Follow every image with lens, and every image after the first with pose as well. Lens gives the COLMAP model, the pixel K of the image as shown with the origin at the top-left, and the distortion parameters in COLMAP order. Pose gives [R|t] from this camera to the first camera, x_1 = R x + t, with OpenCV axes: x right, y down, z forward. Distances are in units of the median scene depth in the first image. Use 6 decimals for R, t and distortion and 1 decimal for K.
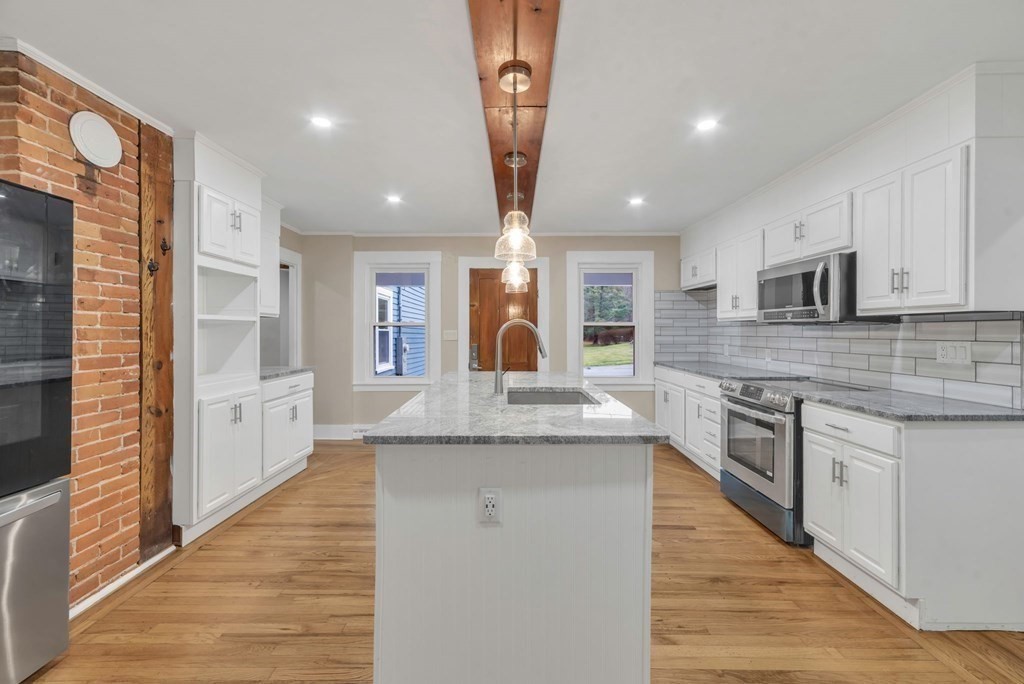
lens RADIAL K [[402.7, 0, 515.7], [0, 402.7, 333.7], [0, 0, 1]] dist [0.000769, -0.000170]
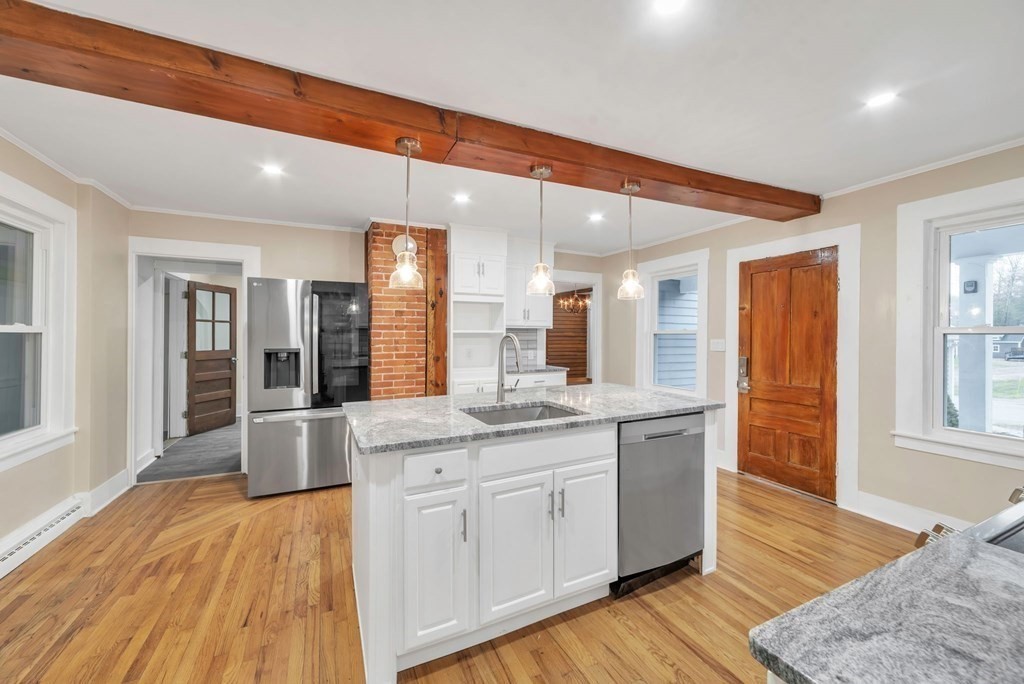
lens RADIAL K [[402.7, 0, 507.5], [0, 402.7, 337.4], [0, 0, 1]] dist [0.000769, -0.000170]
pose [[0.416124, 0.006506, -0.909284, 0.918239], [-0.006446, 0.999970, 0.004205, -0.028164], [0.909285, 0.004112, 0.416154, 0.547860]]
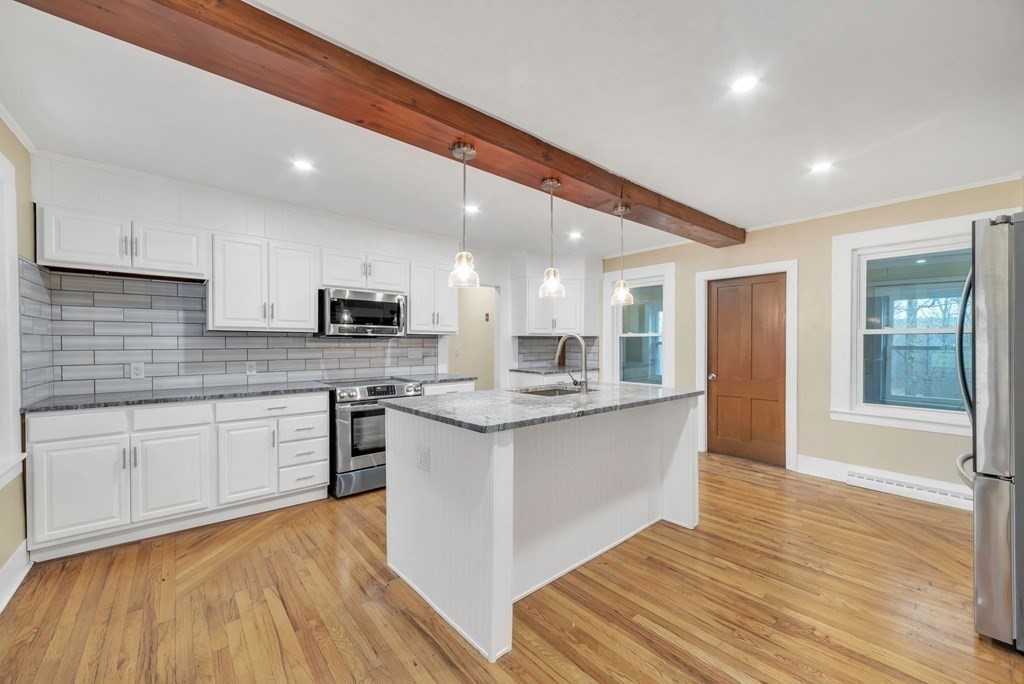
lens RADIAL K [[402.7, 0, 509.7], [0, 402.7, 343.4], [0, 0, 1]] dist [0.000769, -0.000170]
pose [[-0.645093, 0.001331, 0.764103, -0.813867], [0.006636, 0.999971, 0.003861, -0.007067], [-0.764075, 0.007561, -0.645083, 1.908423]]
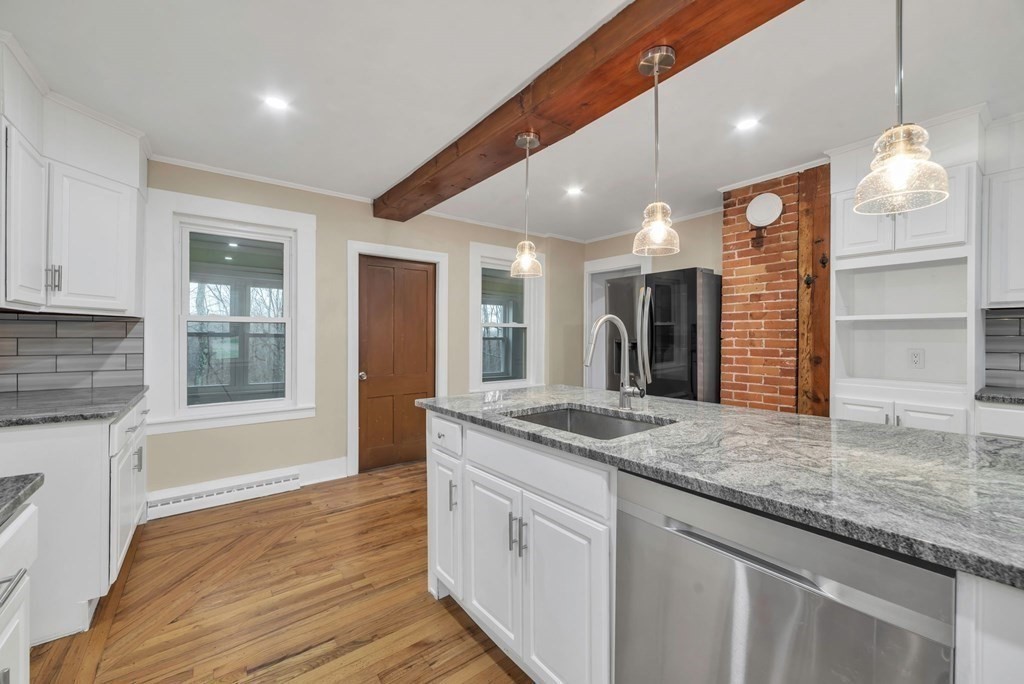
lens RADIAL K [[402.7, 0, 505.4], [0, 402.7, 335.6], [0, 0, 1]] dist [0.000769, -0.000170]
pose [[-0.802602, 0.000223, -0.596515, 0.609820], [-0.004476, 0.999970, 0.006396, 0.000848], [0.596498, 0.007803, -0.802577, 1.454741]]
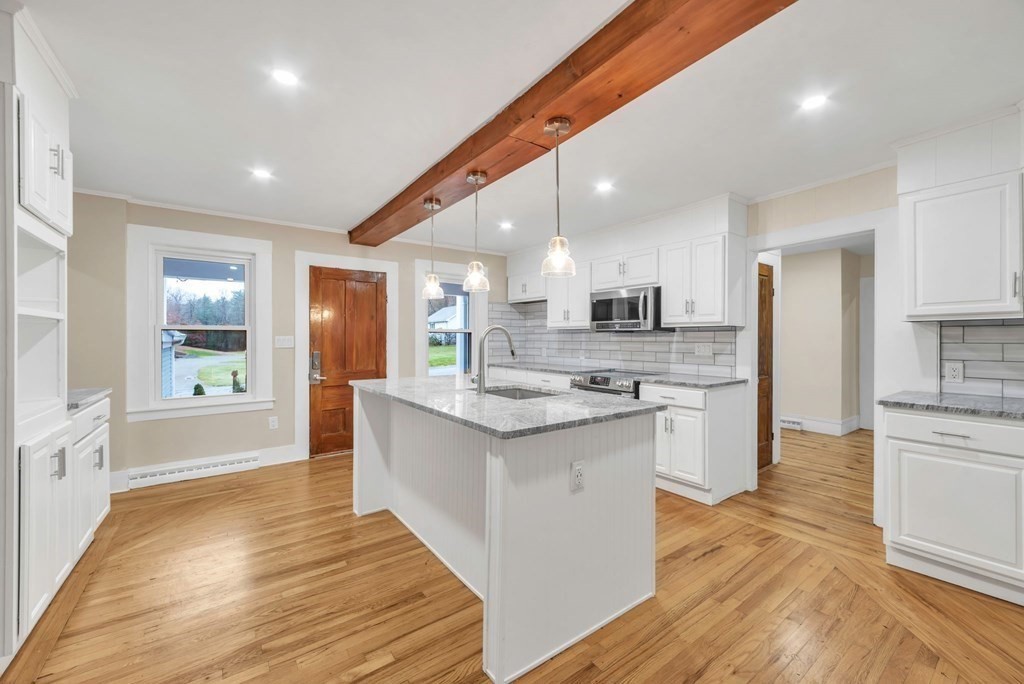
lens RADIAL K [[402.7, 0, 515.4], [0, 402.7, 340.2], [0, 0, 1]] dist [0.000769, -0.000170]
pose [[0.807129, -0.003375, 0.590366, -0.590331], [0.003613, 0.999993, 0.000777, 0.003955], [-0.590365, 0.001505, 0.807135, 0.065875]]
